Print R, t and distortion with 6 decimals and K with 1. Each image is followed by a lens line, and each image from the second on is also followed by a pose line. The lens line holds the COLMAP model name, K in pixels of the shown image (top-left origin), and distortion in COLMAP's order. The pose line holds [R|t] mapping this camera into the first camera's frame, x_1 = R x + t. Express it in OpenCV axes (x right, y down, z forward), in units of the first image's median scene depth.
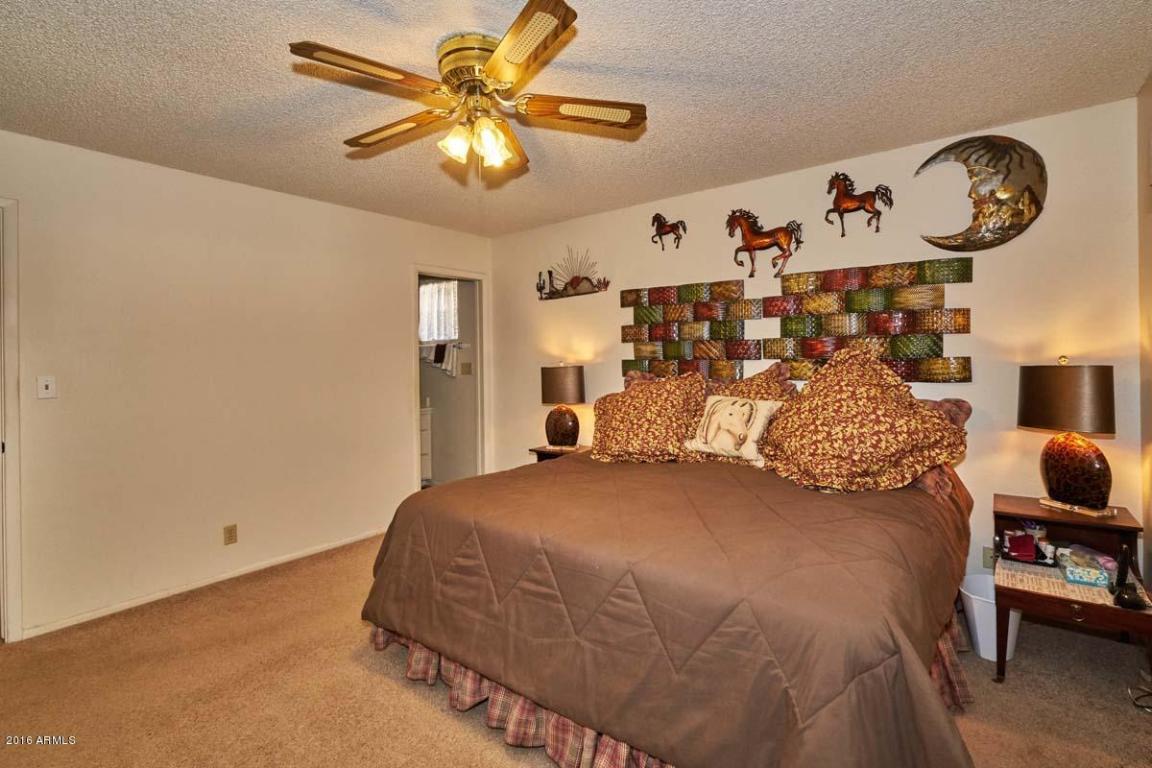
lens RADIAL K [[497.6, 0, 577.5], [0, 497.6, 374.8], [0, 0, 1]] dist [0.000803, 0.000221]
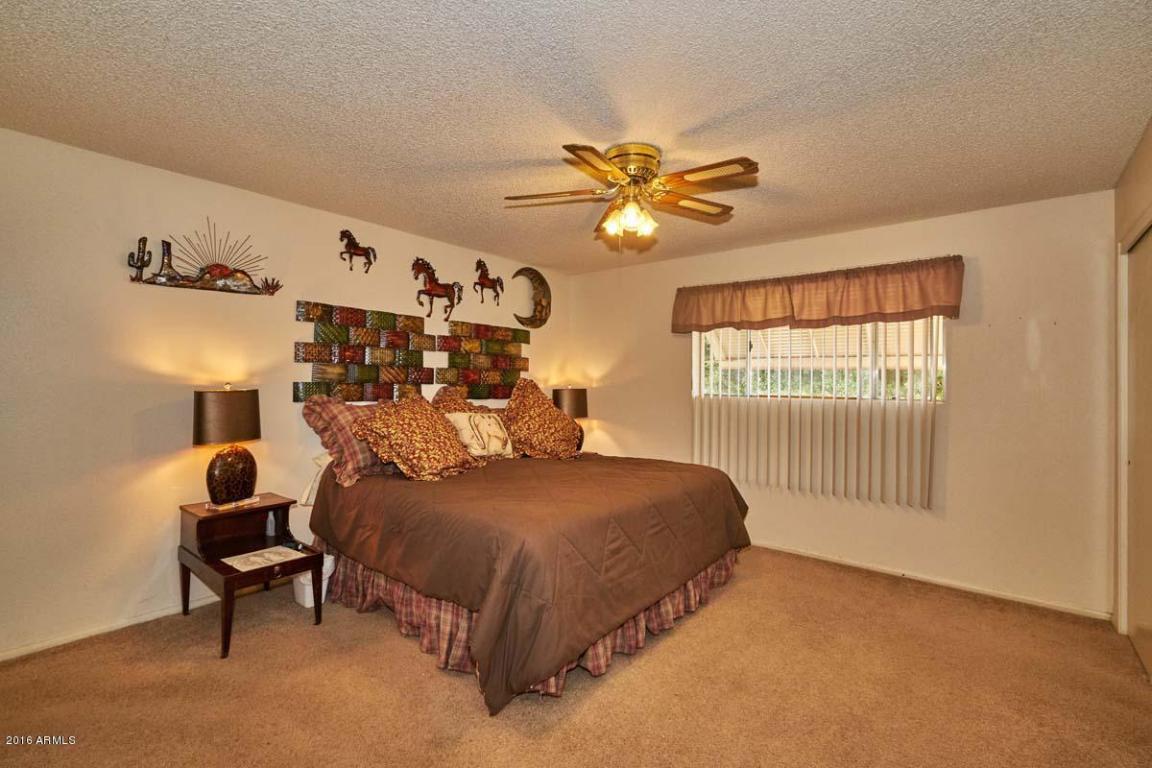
lens RADIAL K [[532.1, 0, 574.0], [0, 532.1, 388.3], [0, 0, 1]] dist [-0.000174, 0.000407]
pose [[0.051874, -0.008057, 0.998621, -0.948619], [0.007323, 0.999944, 0.007688, -0.027204], [-0.998627, 0.006914, 0.051930, 0.576679]]
